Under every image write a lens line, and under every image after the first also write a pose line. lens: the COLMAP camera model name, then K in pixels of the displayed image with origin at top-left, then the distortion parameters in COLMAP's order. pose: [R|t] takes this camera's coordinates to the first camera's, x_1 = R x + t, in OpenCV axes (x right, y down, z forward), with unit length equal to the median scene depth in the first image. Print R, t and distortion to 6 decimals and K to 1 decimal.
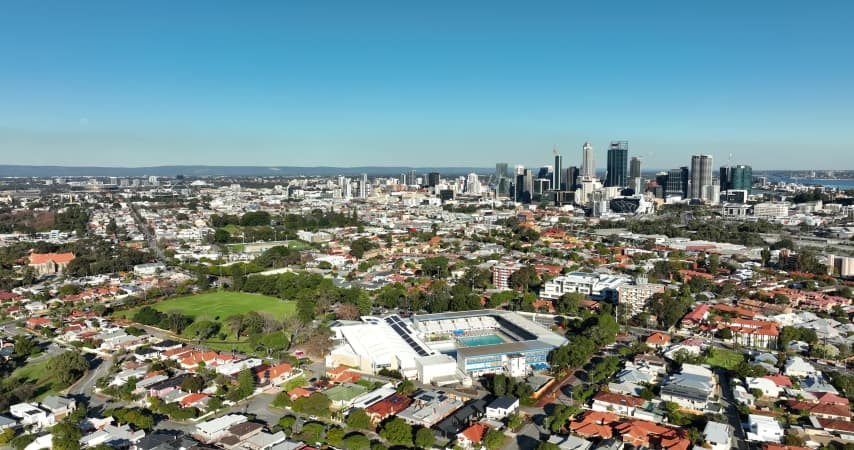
lens RADIAL K [[600.1, 0, 429.9], [0, 600.1, 222.8], [0, 0, 1]] dist [-0.002665, 0.016824]
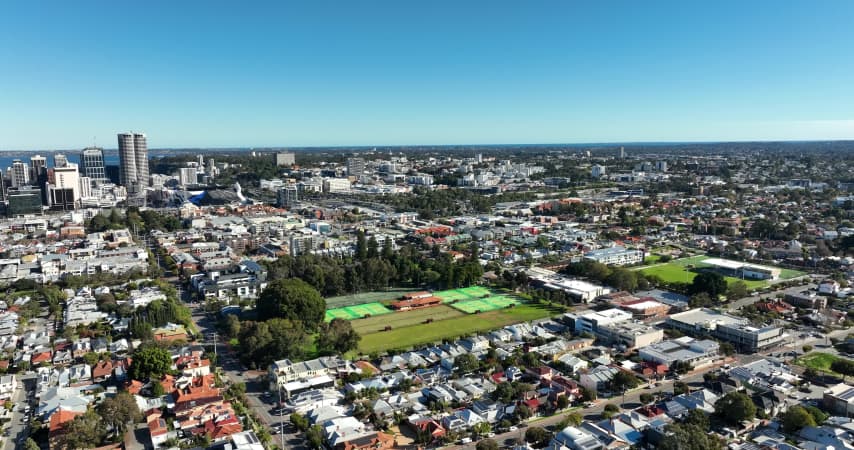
lens RADIAL K [[600.1, 0, 430.9], [0, 600.1, 222.9], [0, 0, 1]] dist [-0.002665, 0.016824]
pose [[-0.036607, -0.128338, 0.991055, -0.486107], [0.101004, 0.986166, 0.131436, -0.069073], [-0.994212, 0.104911, -0.023138, 0.733967]]
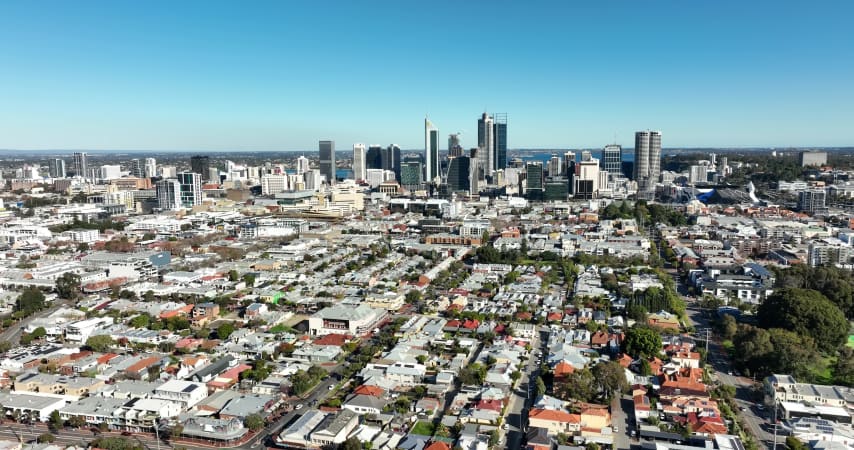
lens RADIAL K [[600.1, 0, 431.1], [0, 600.1, 222.7], [0, 0, 1]] dist [-0.002665, 0.016824]
pose [[0.692532, -0.091578, 0.715551, -0.485999], [0.069720, 0.995763, 0.059963, -0.065146], [-0.718010, 0.008362, 0.695983, 0.734404]]
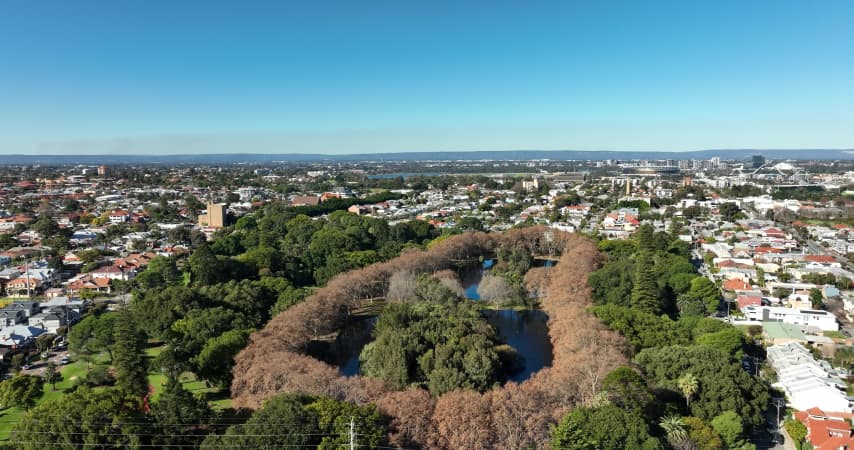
lens RADIAL K [[600.1, 0, 430.2], [0, 600.1, 220.1], [0, 0, 1]] dist [-0.002665, 0.016824]
pose [[0.667295, 0.076759, -0.740827, -0.394176], [-0.062528, 0.996937, 0.046974, -0.030866], [0.742164, 0.014977, 0.670051, 0.634699]]
